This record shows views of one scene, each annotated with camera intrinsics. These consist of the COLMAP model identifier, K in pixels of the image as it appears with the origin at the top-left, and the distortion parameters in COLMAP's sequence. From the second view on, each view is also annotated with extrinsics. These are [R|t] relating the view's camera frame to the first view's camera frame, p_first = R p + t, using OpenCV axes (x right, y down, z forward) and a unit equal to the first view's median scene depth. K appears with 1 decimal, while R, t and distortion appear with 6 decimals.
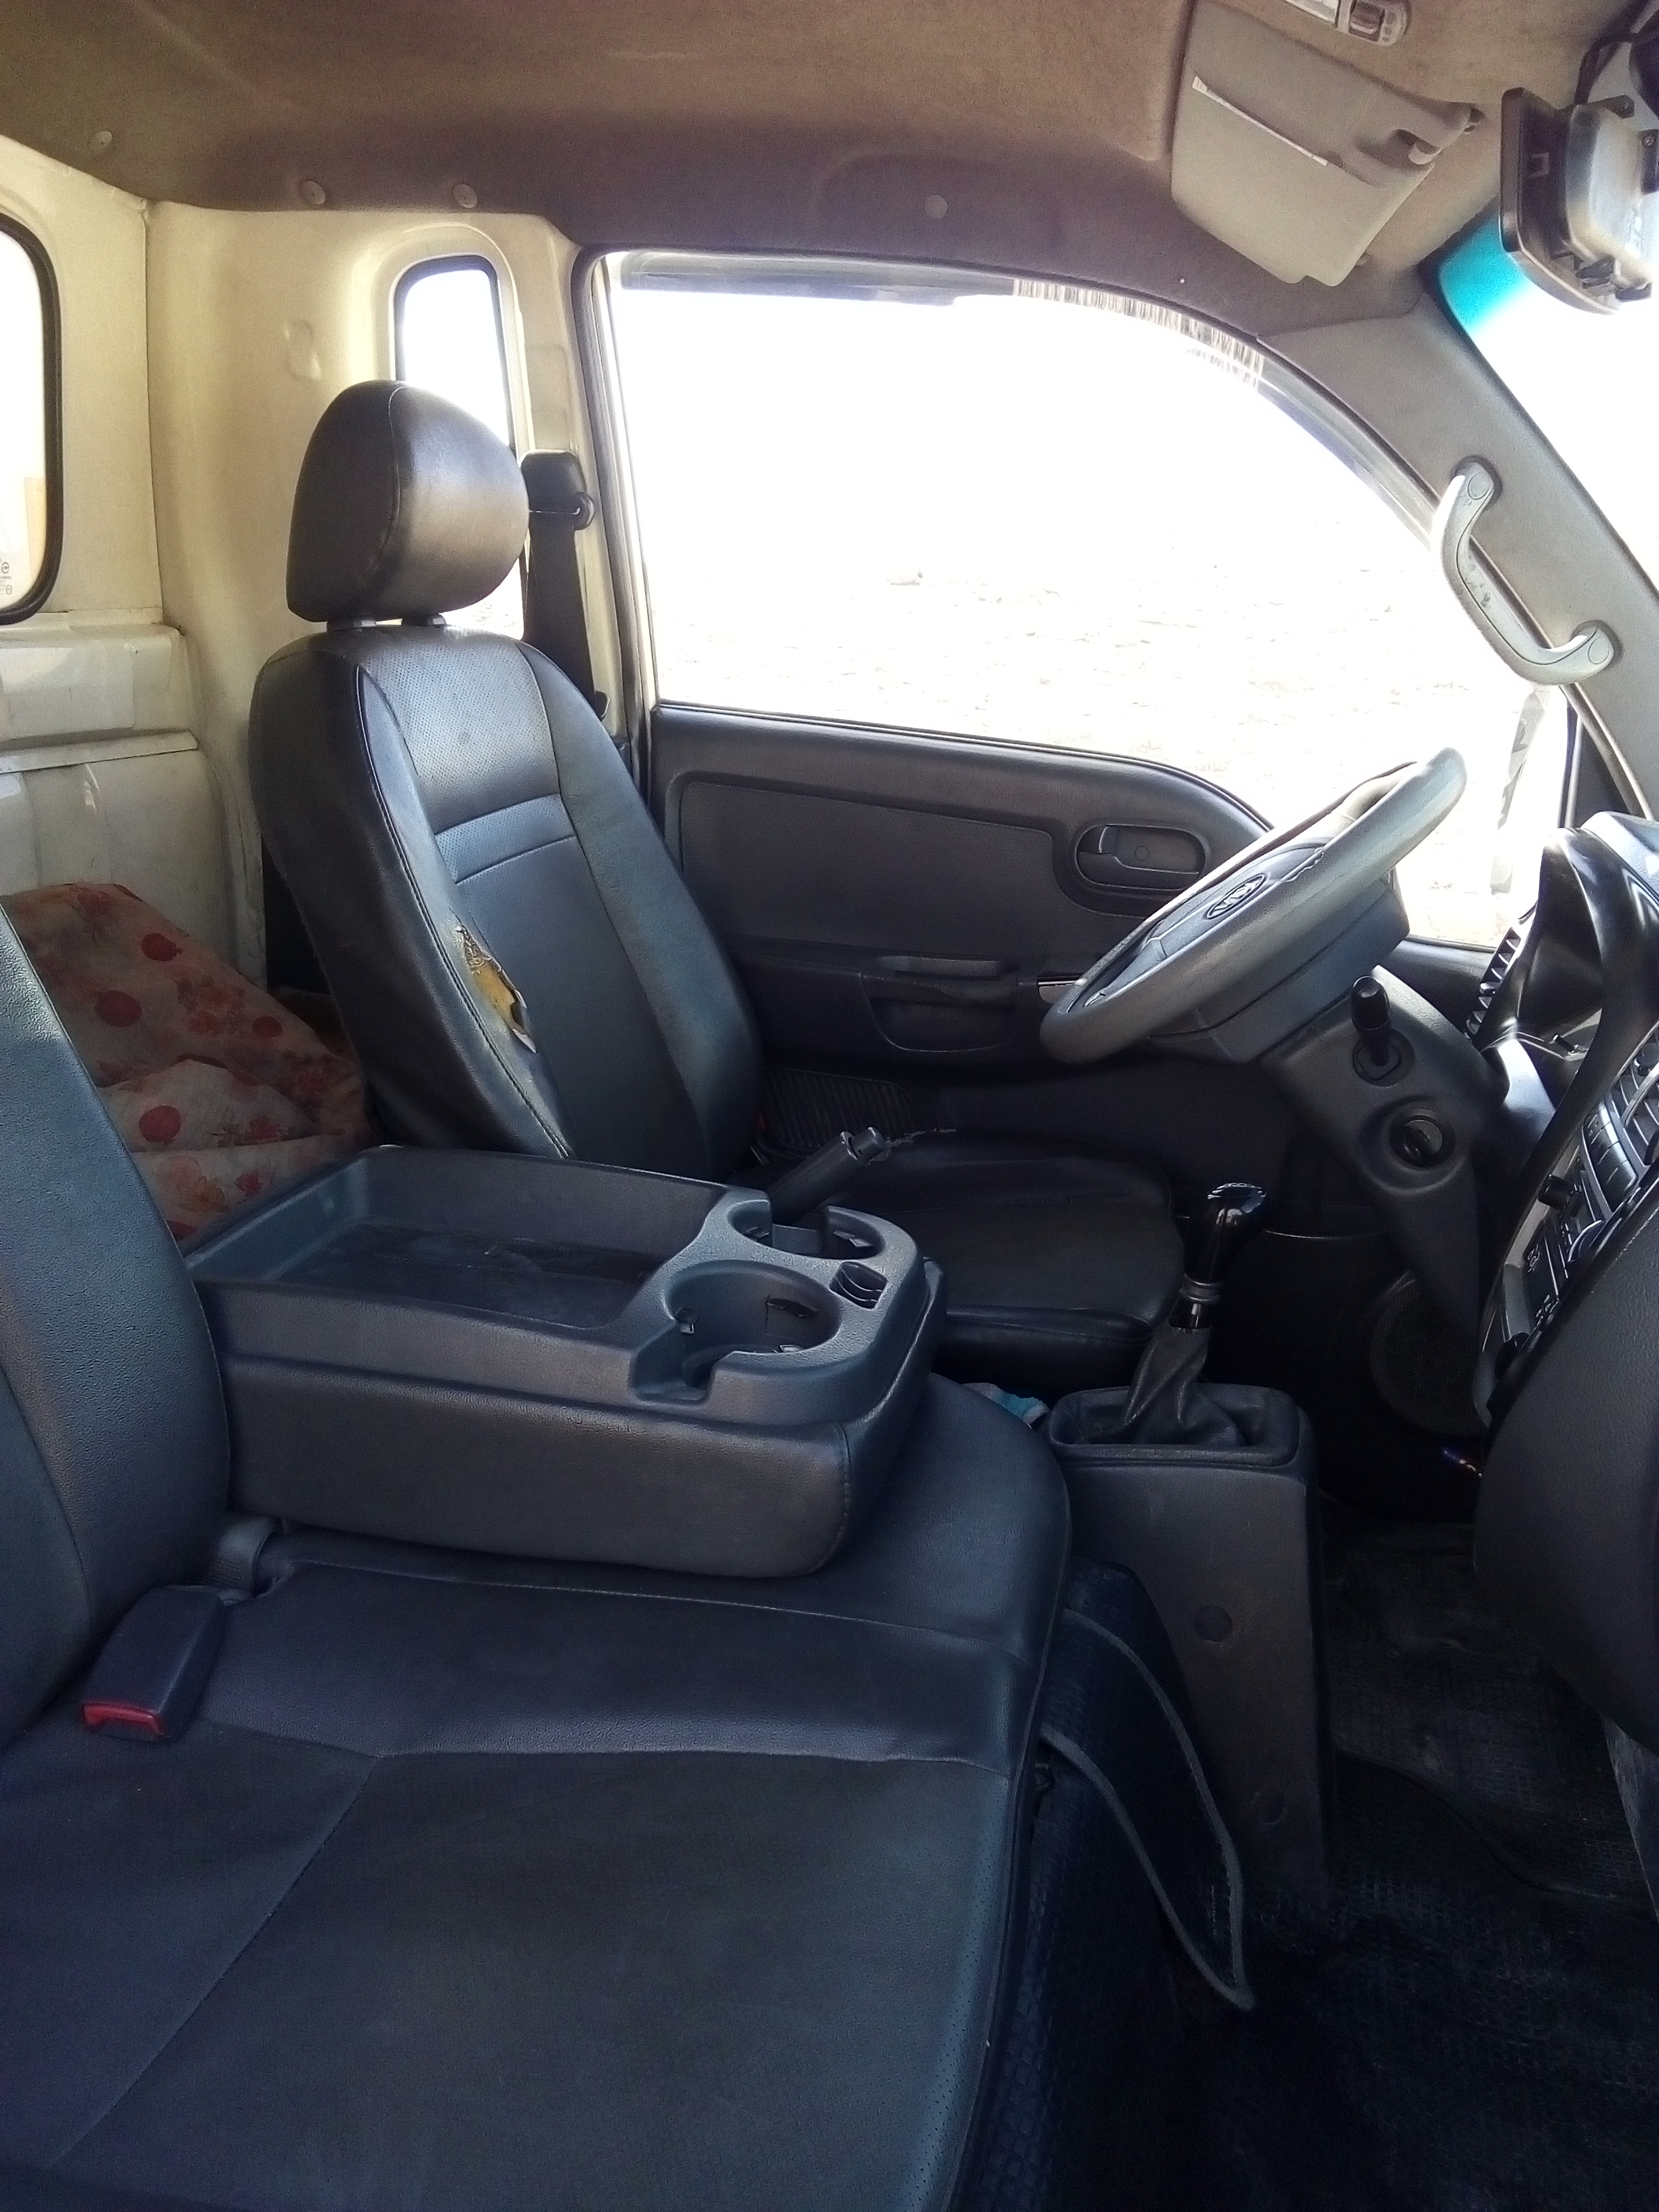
lens RADIAL K [[1781.6, 0, 833.6], [0, 1781.6, 1119.2], [0, 0, 1]] dist [0.098597, -0.143081]
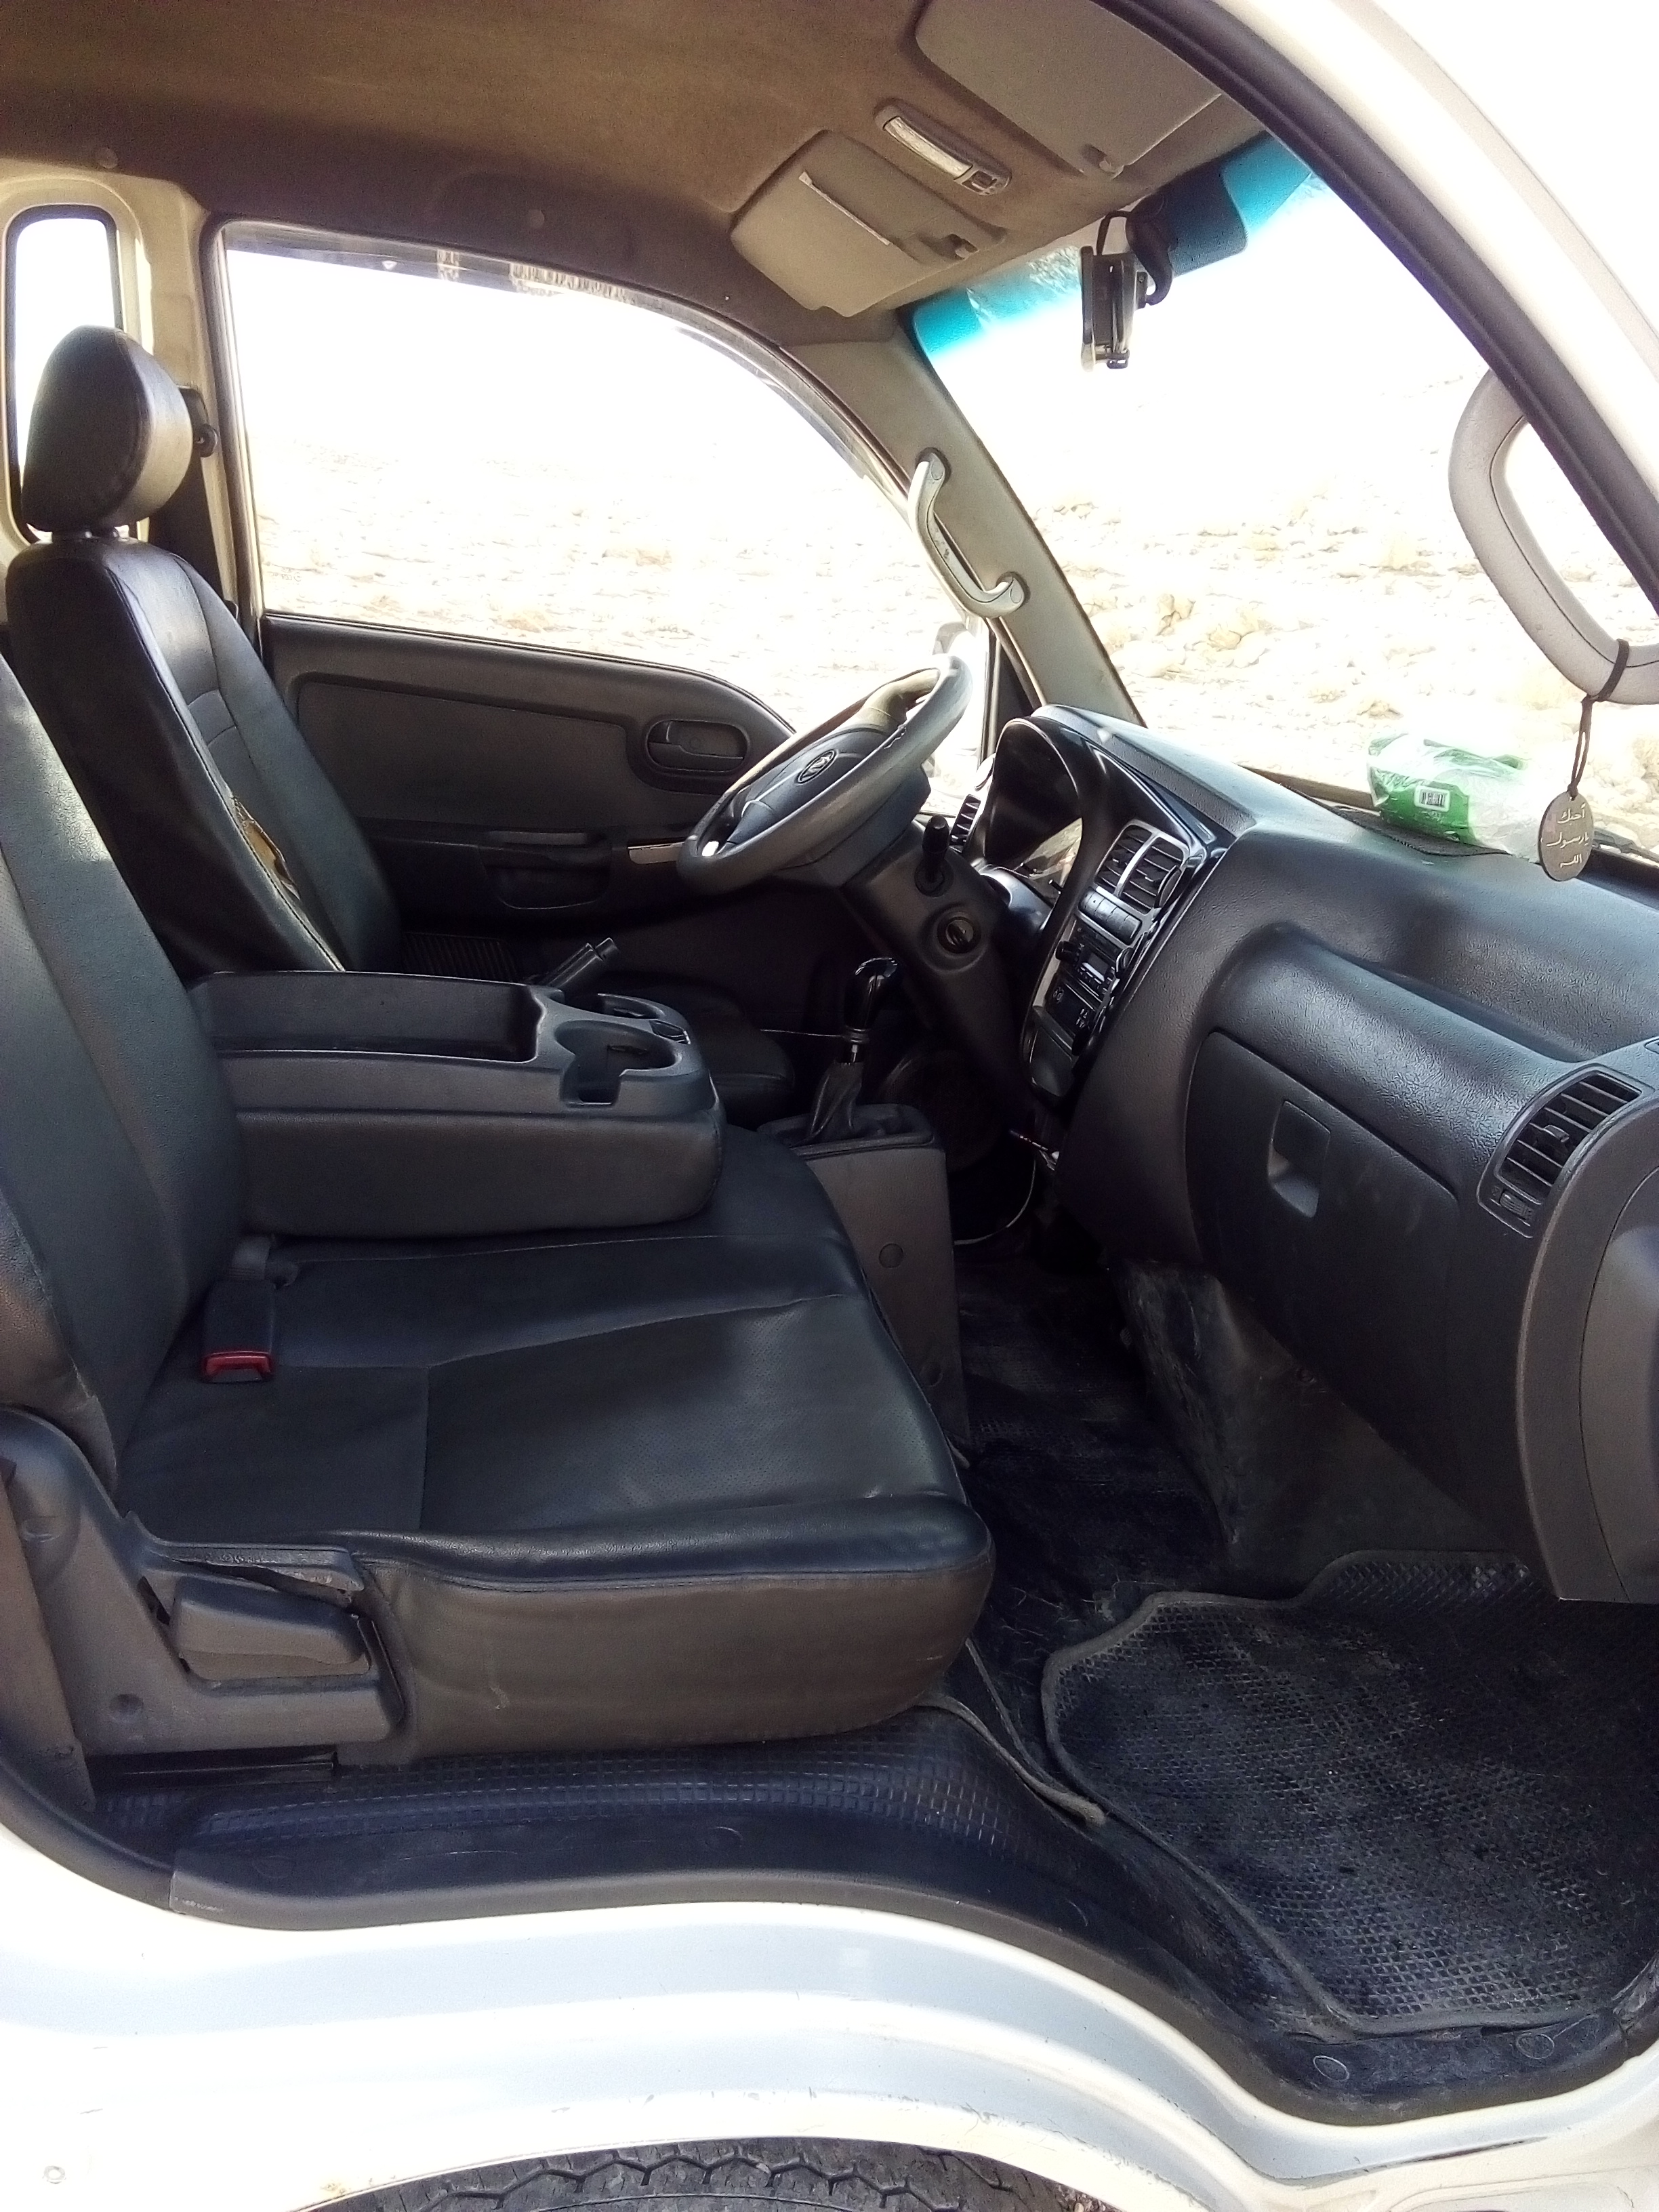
lens RADIAL K [[1781.6, 0, 833.6], [0, 1781.6, 1119.2], [0, 0, 1]] dist [0.098597, -0.143081]
pose [[0.913501, -0.089033, 0.396974, -0.307485], [0.076233, 0.995937, 0.047943, 0.073566], [-0.399630, -0.013534, 0.916577, -0.241436]]
